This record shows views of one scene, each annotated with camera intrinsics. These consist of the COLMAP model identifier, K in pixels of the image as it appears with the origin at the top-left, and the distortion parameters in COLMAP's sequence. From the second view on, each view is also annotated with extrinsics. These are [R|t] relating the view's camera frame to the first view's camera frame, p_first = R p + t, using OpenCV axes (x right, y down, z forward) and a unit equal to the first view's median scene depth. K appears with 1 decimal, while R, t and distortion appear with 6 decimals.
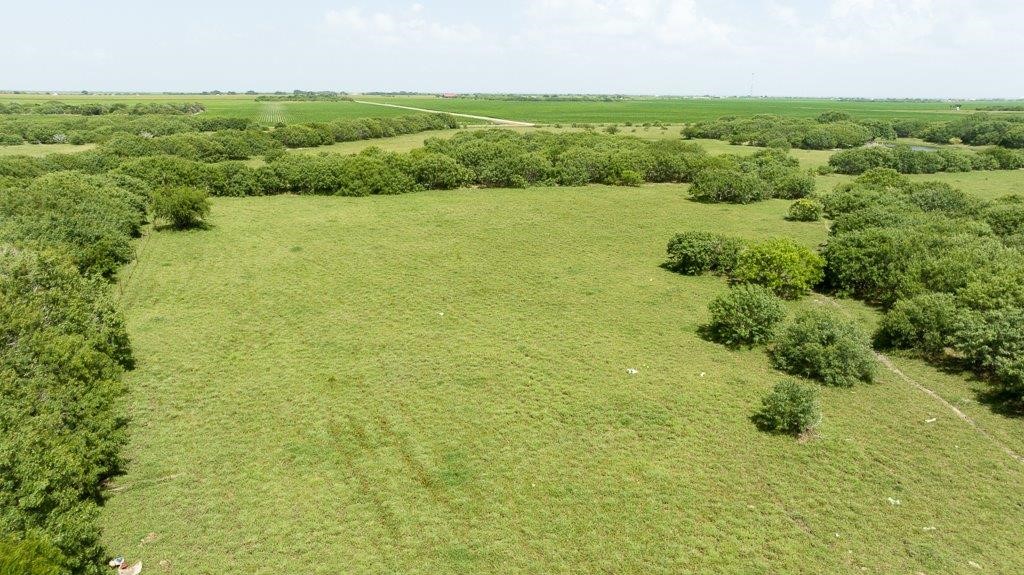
lens RADIAL K [[726.9, 0, 511.1], [0, 726.9, 290.4], [0, 0, 1]] dist [-0.018034, 0.016476]
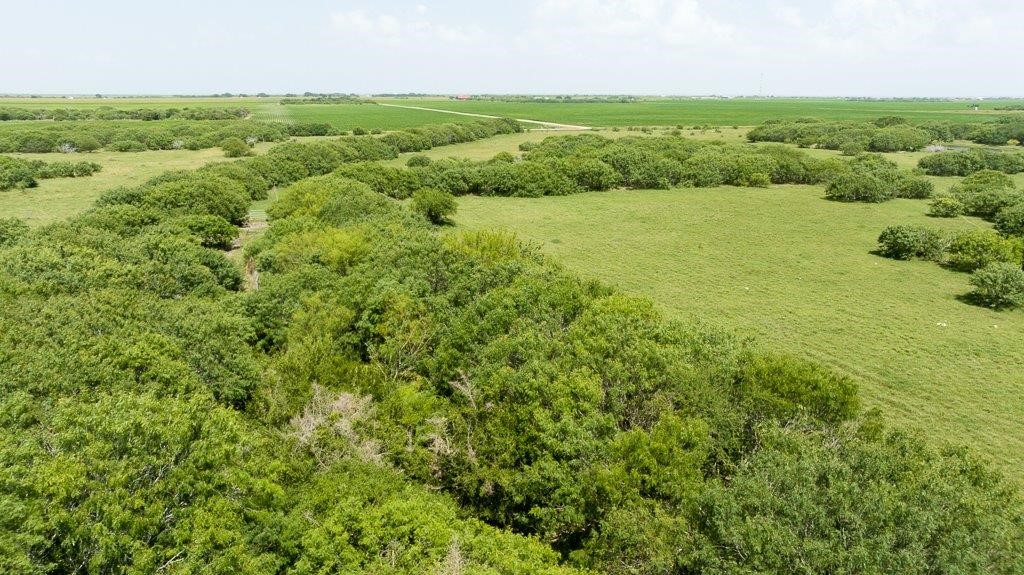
lens RADIAL K [[726.9, 0, 509.2], [0, 726.9, 287.2], [0, 0, 1]] dist [-0.018034, 0.016476]
pose [[0.999983, -0.004147, -0.004092, -0.120308], [0.004128, 0.999981, -0.004612, 0.008230], [0.004111, 0.004595, 0.999981, -0.068430]]
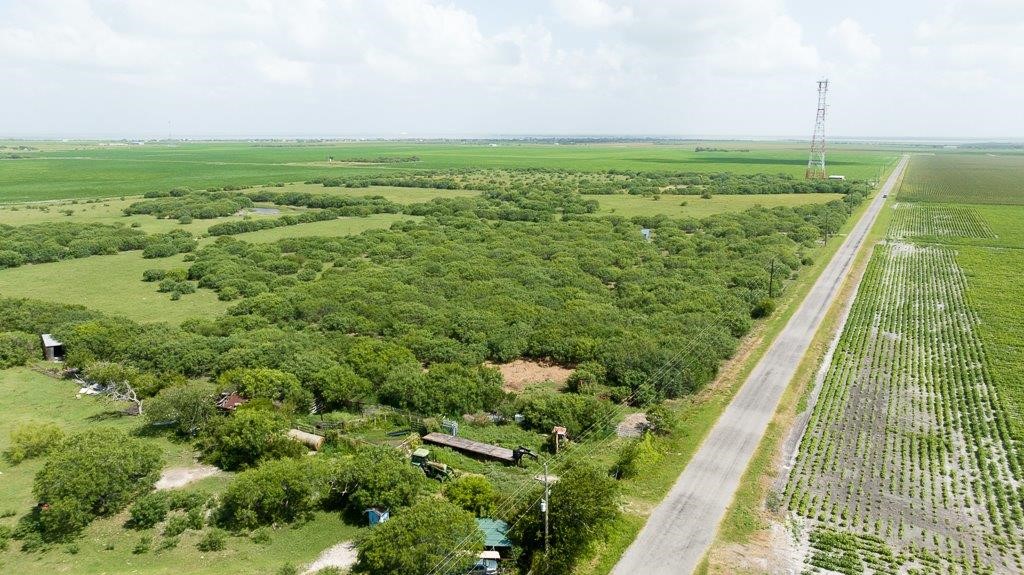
lens RADIAL K [[726.9, 0, 513.7], [0, 726.9, 286.6], [0, 0, 1]] dist [-0.018034, 0.016476]
pose [[0.737170, -0.148955, 0.659084, -0.217609], [0.182388, 0.983059, 0.018177, 0.072632], [-0.650626, 0.106809, 0.751849, -0.777994]]
